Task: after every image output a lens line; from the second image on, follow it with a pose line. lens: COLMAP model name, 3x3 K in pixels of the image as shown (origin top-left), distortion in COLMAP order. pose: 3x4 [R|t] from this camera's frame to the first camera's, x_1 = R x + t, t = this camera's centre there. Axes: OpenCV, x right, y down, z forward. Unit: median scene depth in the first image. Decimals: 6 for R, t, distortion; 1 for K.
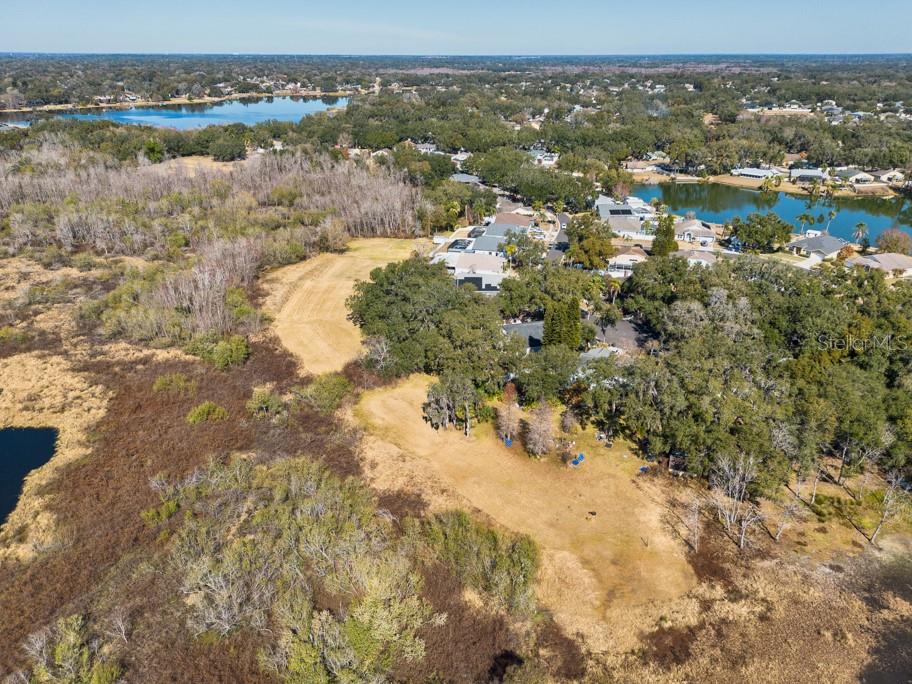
lens RADIAL K [[623.4, 0, 456.0], [0, 623.4, 342.0], [0, 0, 1]] dist [-0.007870, -0.003291]
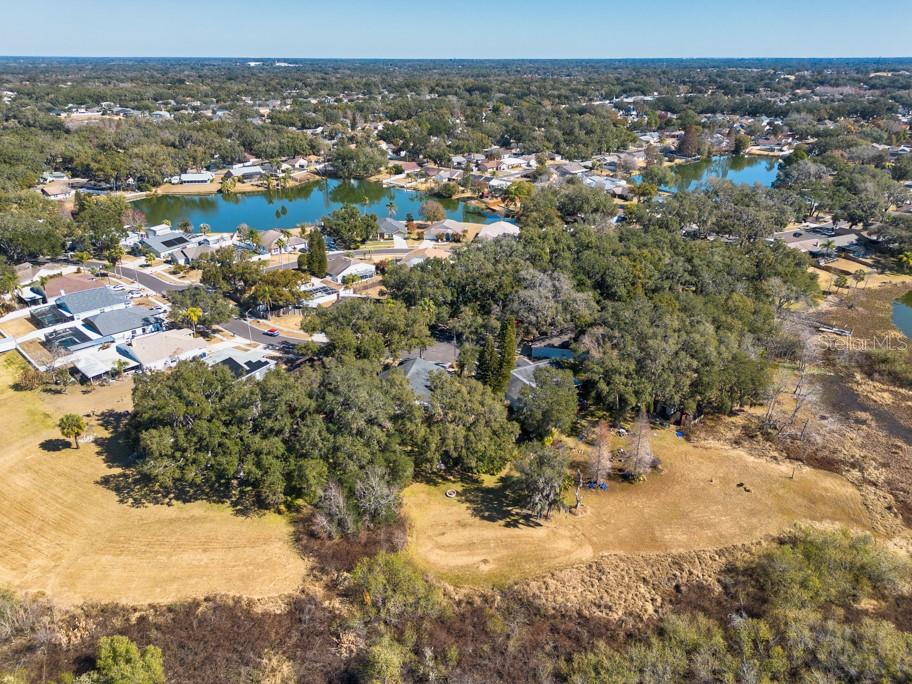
lens RADIAL K [[623.4, 0, 456.0], [0, 623.4, 342.0], [0, 0, 1]] dist [-0.007870, -0.003291]
pose [[0.468575, -0.345361, 0.813119, -0.819519], [0.348609, 0.918011, 0.189019, -0.335071], [-0.811732, 0.194891, 0.550553, 0.809156]]
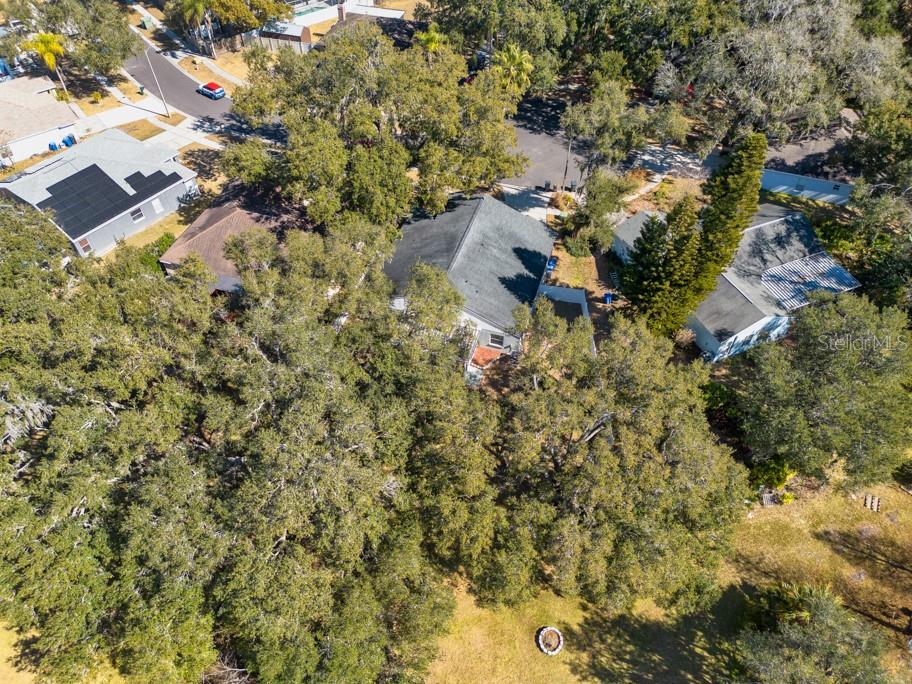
lens RADIAL K [[629.4, 0, 470.4], [0, 629.4, 342.7], [0, 0, 1]] dist [0.003789, -0.000667]
pose [[0.548952, -0.625601, 0.554324, -0.196223], [0.329024, 0.771374, 0.544724, -0.303564], [-0.768371, -0.116642, 0.629286, 1.246678]]
